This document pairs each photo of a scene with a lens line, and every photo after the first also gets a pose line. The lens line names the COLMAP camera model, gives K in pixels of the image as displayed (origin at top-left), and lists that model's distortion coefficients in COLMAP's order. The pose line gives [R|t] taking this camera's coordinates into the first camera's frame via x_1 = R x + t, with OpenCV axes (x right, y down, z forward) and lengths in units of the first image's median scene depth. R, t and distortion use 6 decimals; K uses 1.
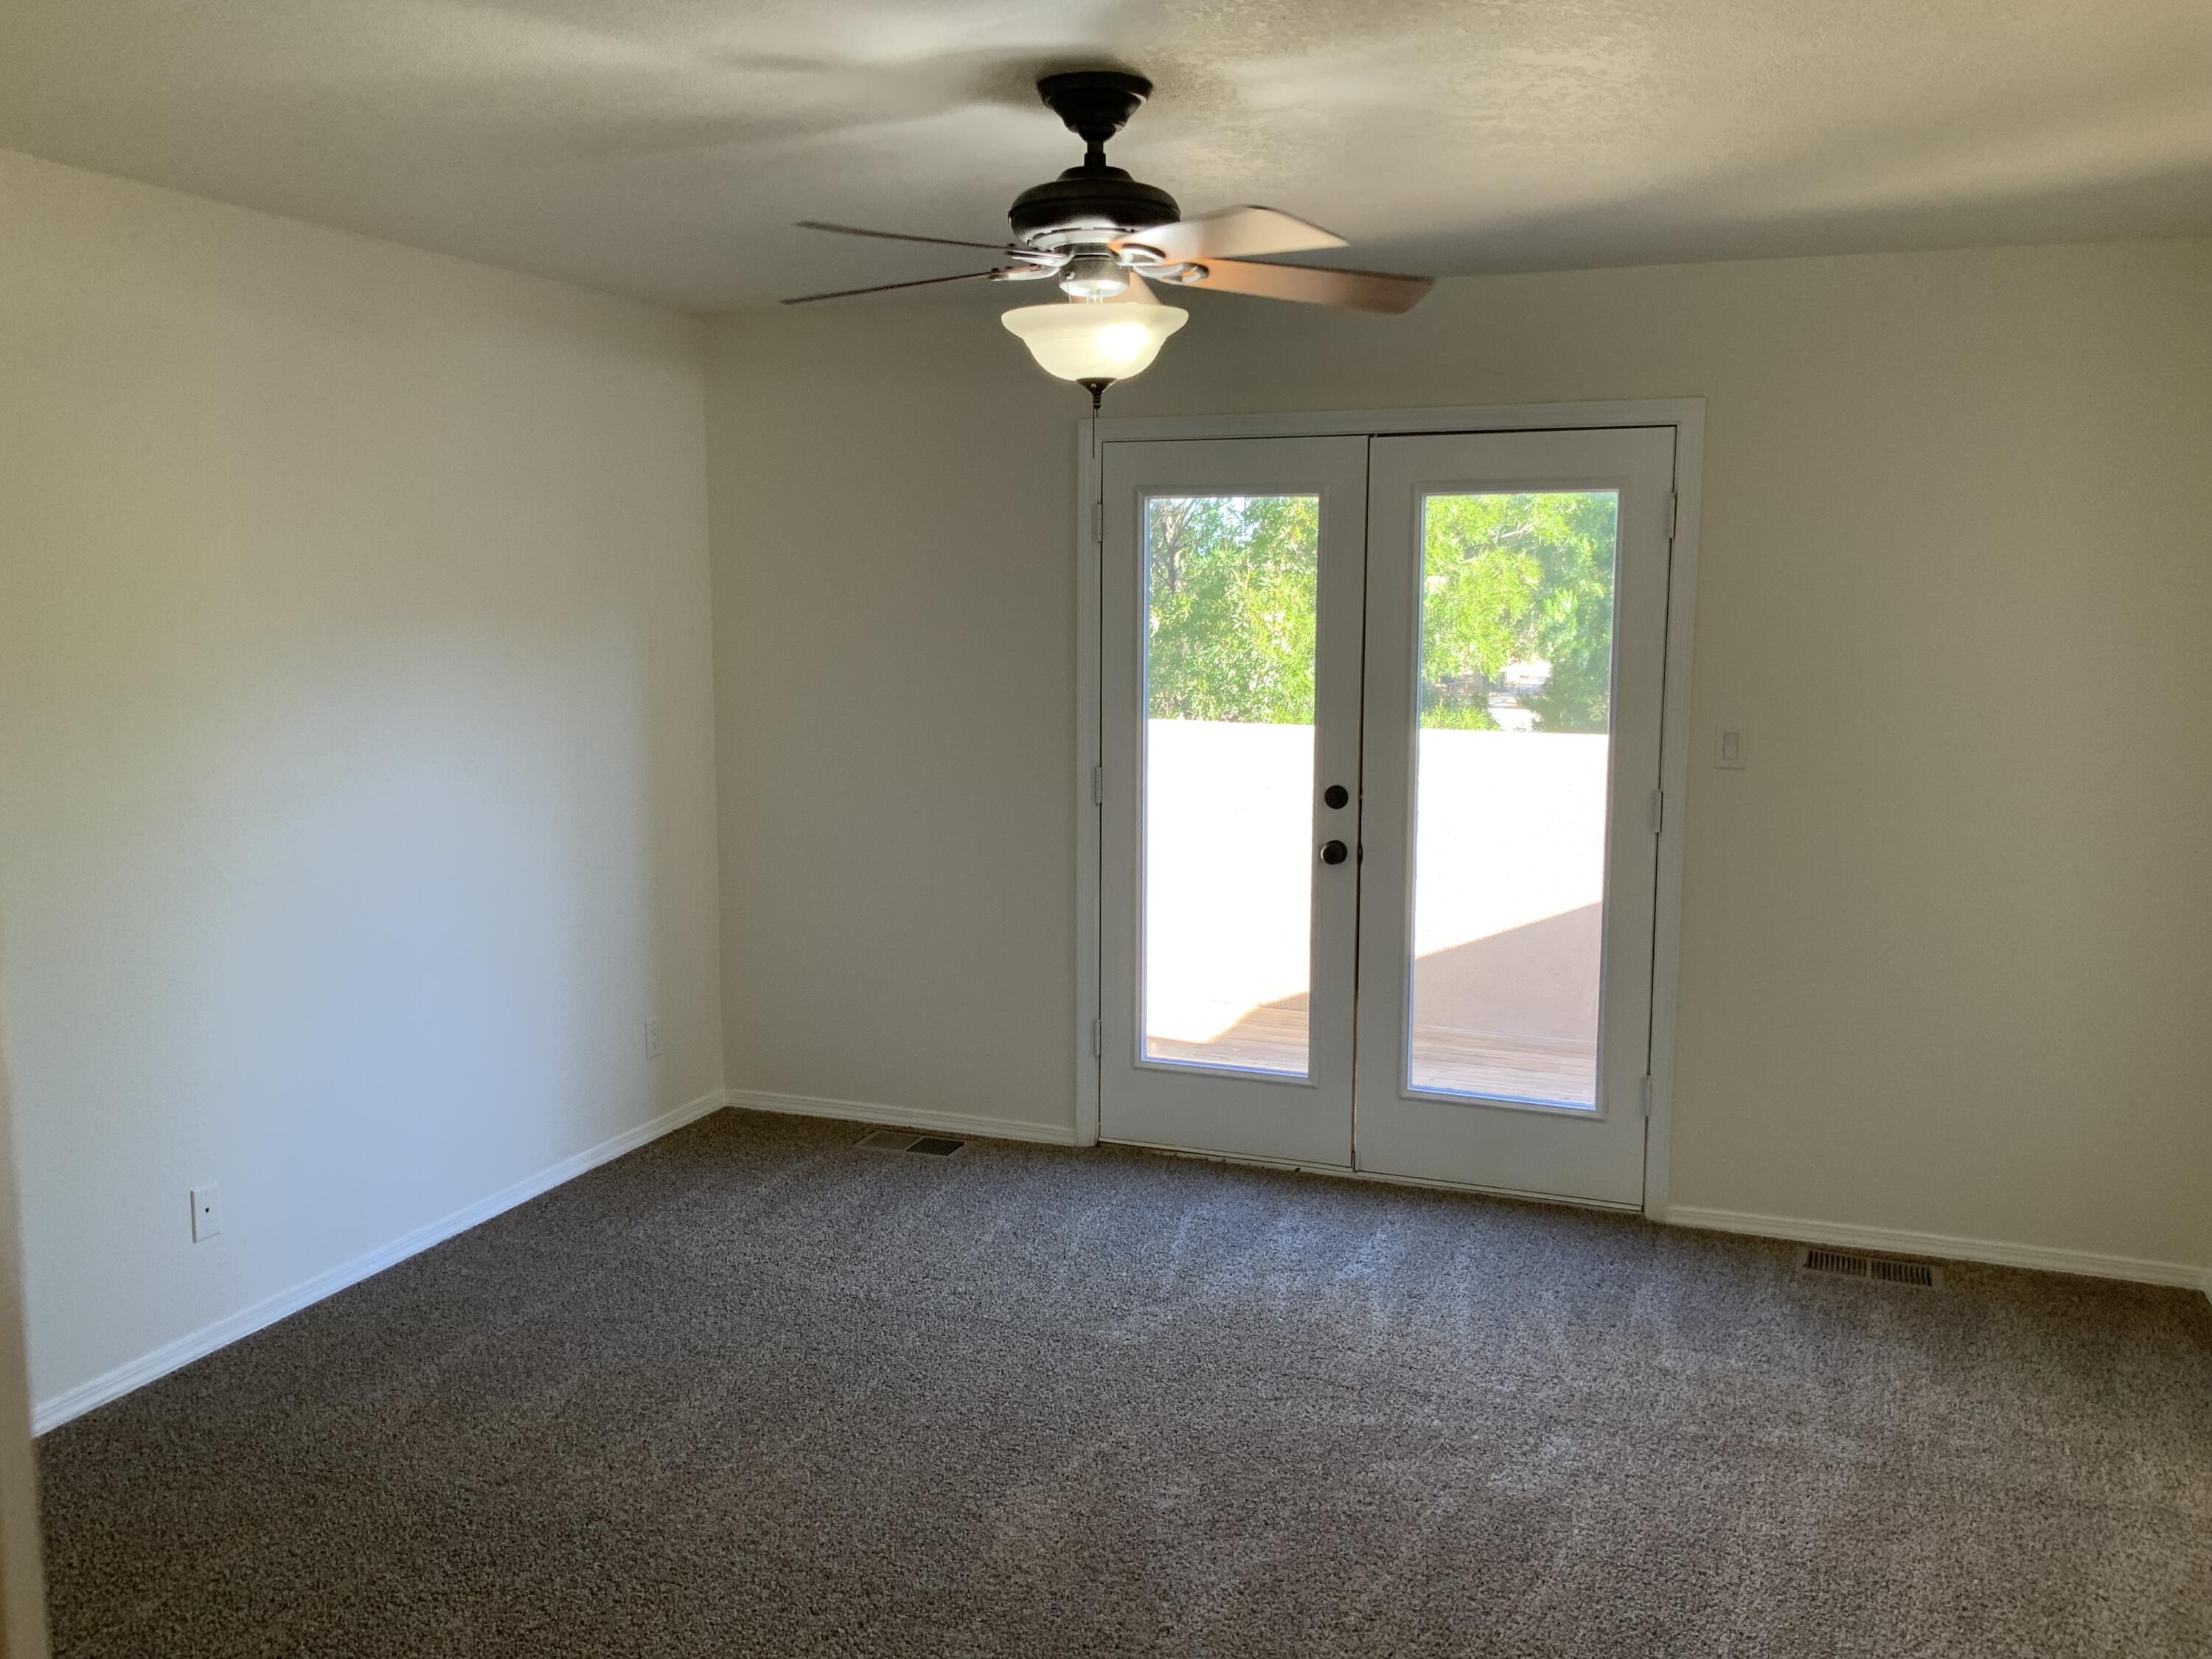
lens RADIAL K [[1821.7, 0, 1087.6], [0, 1821.7, 823.4], [0, 0, 1]] dist [0.067442, -0.125672]
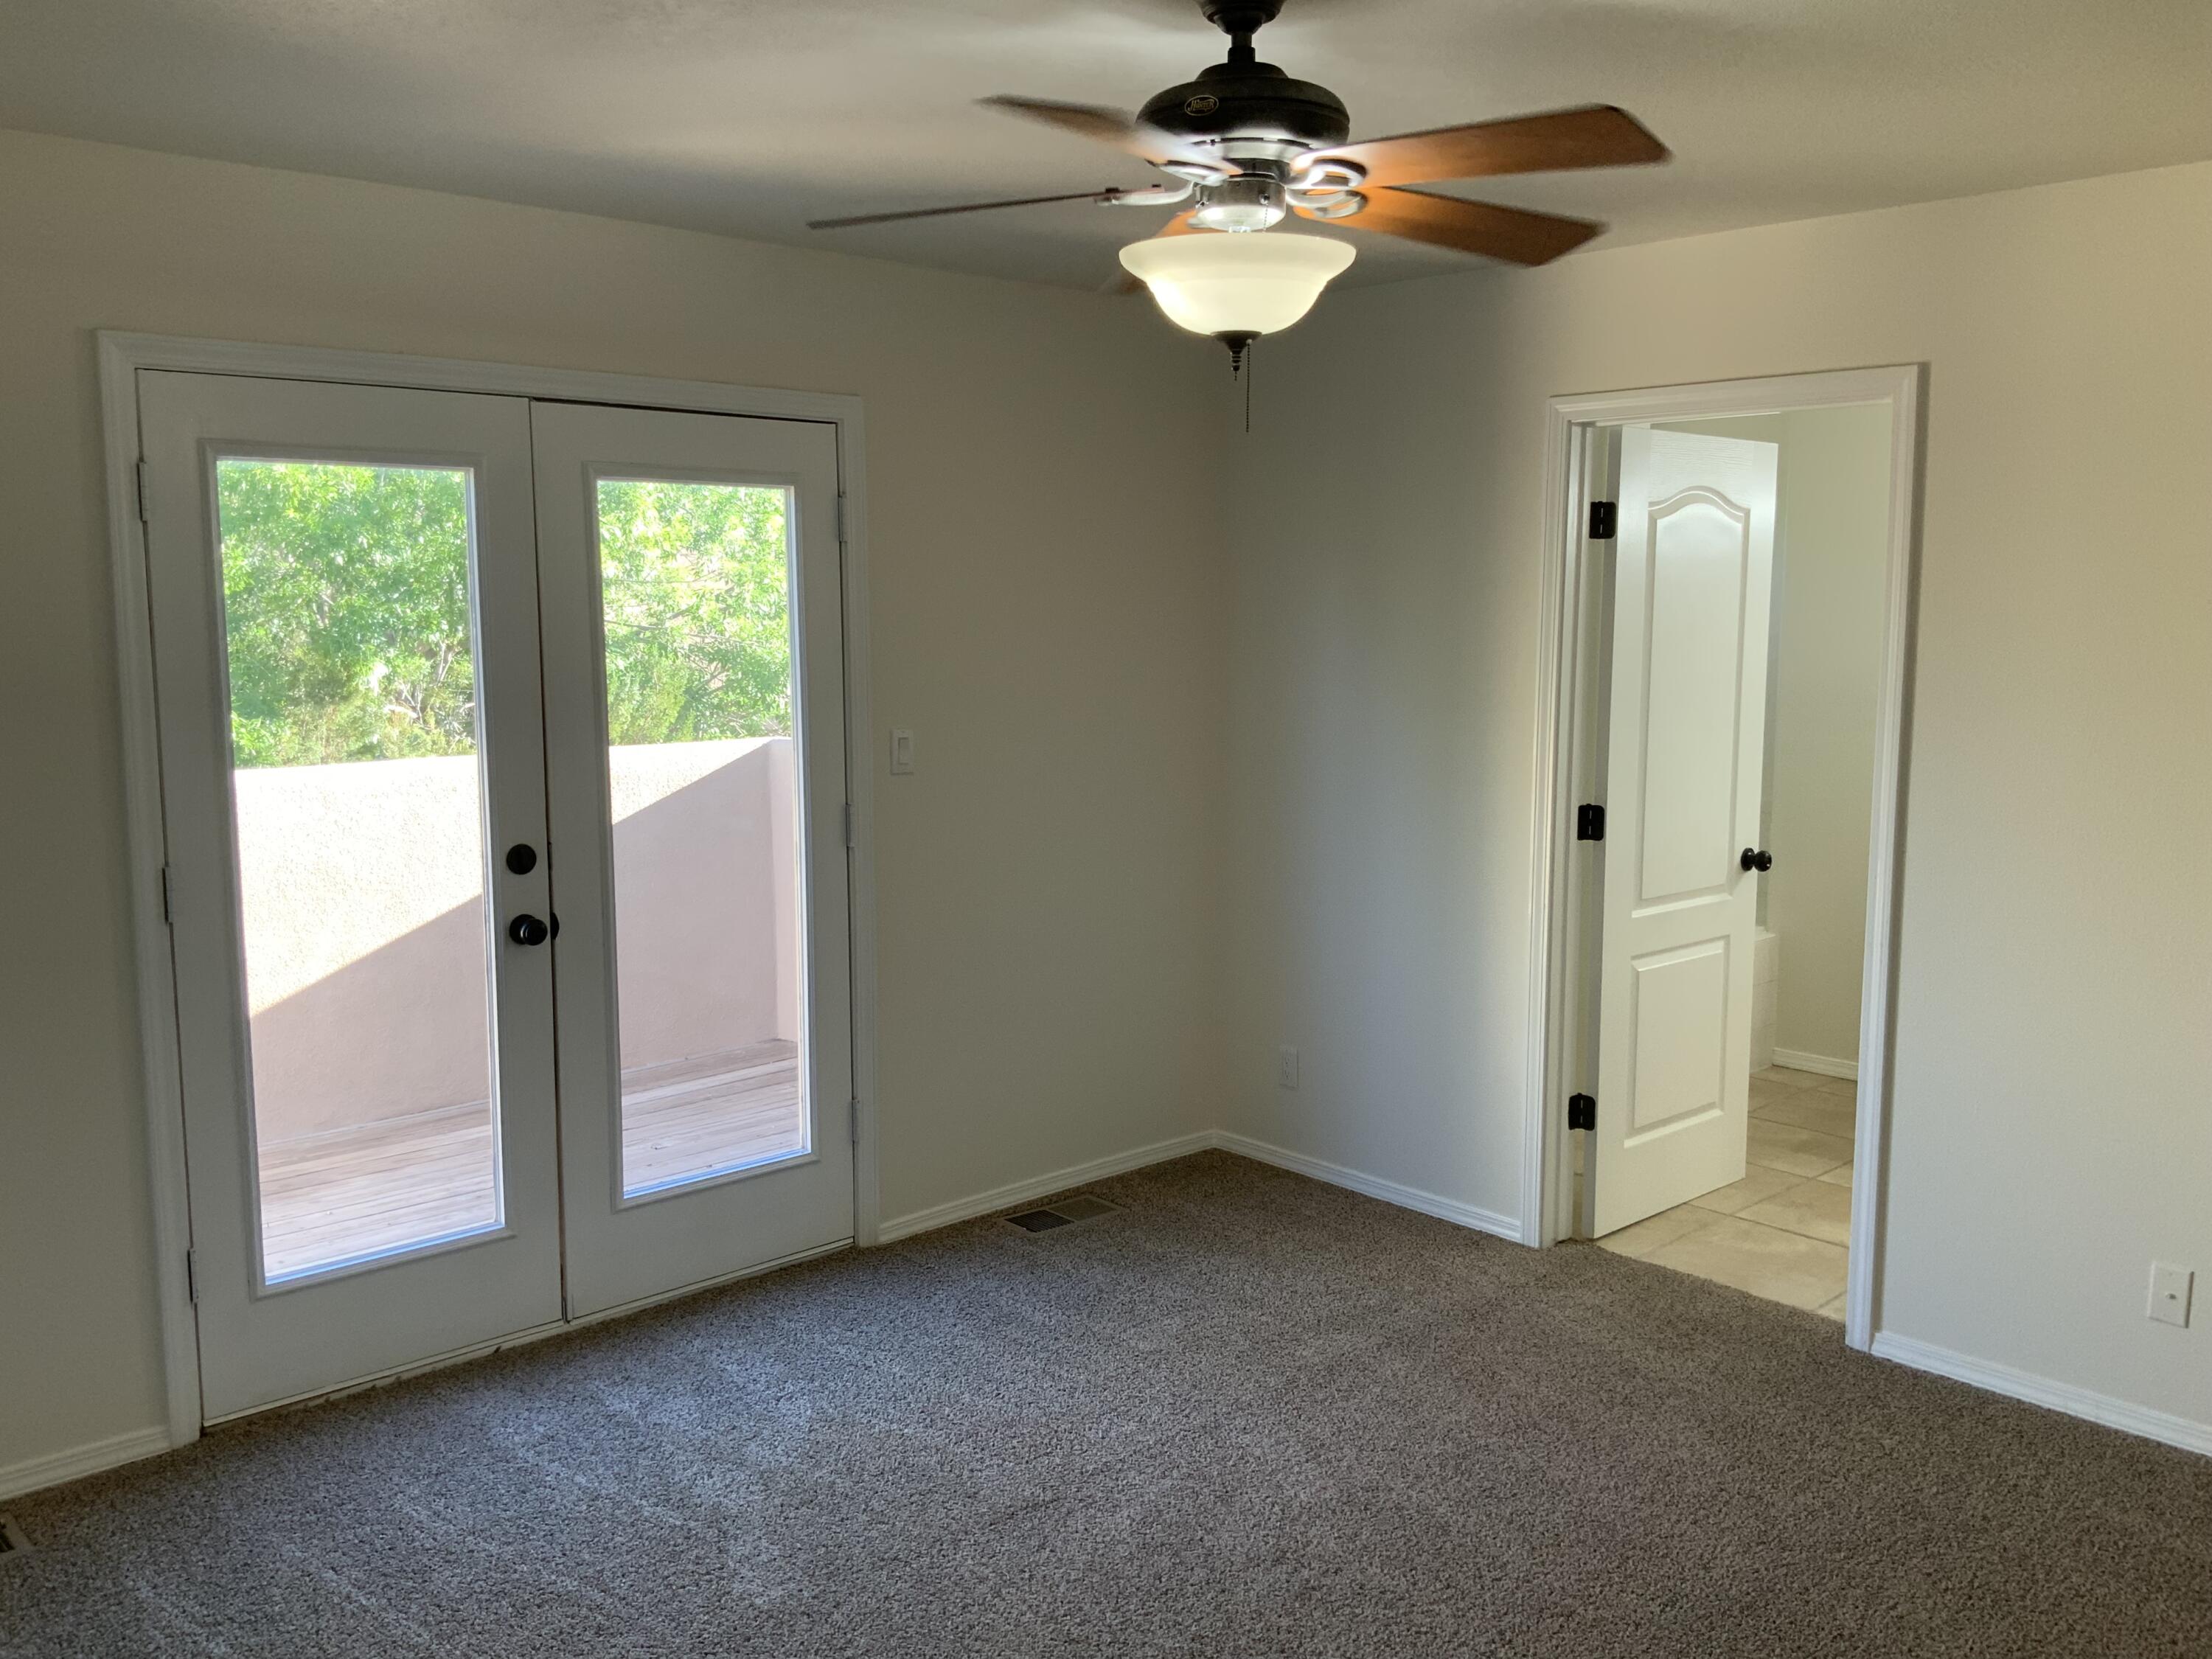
lens RADIAL K [[1821.7, 0, 1105.6], [0, 1821.7, 824.1], [0, 0, 1]] dist [0.067442, -0.125672]
pose [[0.439691, -0.118881, 0.890247, -0.493887], [0.118075, 0.990250, 0.073918, -0.063717], [-0.890354, 0.072615, 0.449440, 0.465526]]
